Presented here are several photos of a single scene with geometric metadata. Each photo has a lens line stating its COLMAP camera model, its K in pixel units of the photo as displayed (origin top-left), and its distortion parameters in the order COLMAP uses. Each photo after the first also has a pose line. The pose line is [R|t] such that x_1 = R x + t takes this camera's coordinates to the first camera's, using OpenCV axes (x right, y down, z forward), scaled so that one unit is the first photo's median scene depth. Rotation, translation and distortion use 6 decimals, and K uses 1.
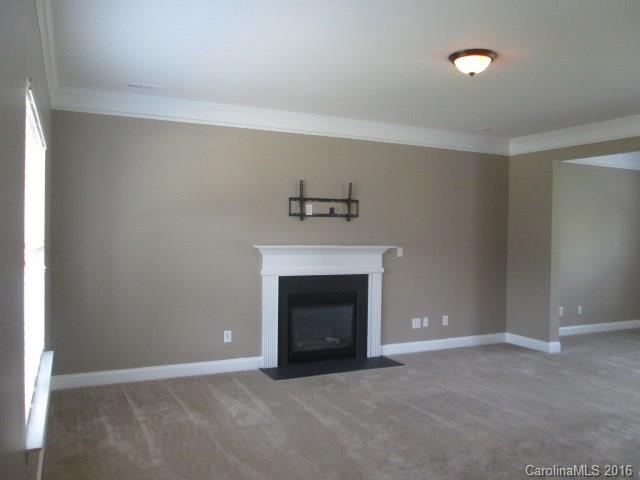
lens RADIAL K [[534.5, 0, 319.0], [0, 534.5, 238.2], [0, 0, 1]] dist [0.019989, 0.012891]
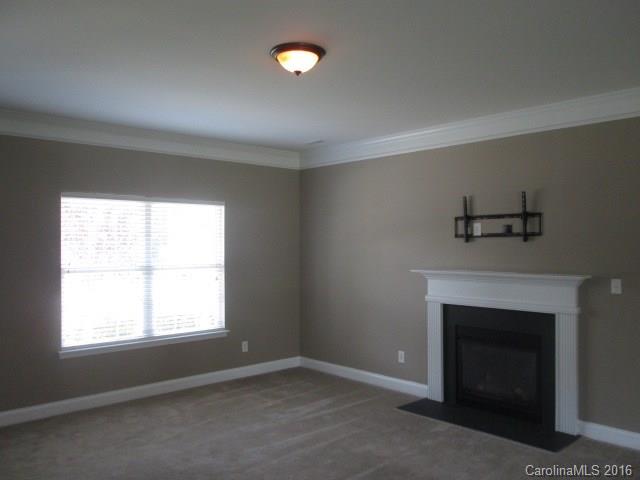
lens RADIAL K [[534.5, 0, 323.9], [0, 534.5, 245.5], [0, 0, 1]] dist [0.019989, 0.012891]
pose [[0.312200, -0.016291, -0.949877, 0.714050], [-0.003906, 0.999823, -0.018431, -0.010993], [0.950008, 0.009464, 0.312081, 0.496997]]
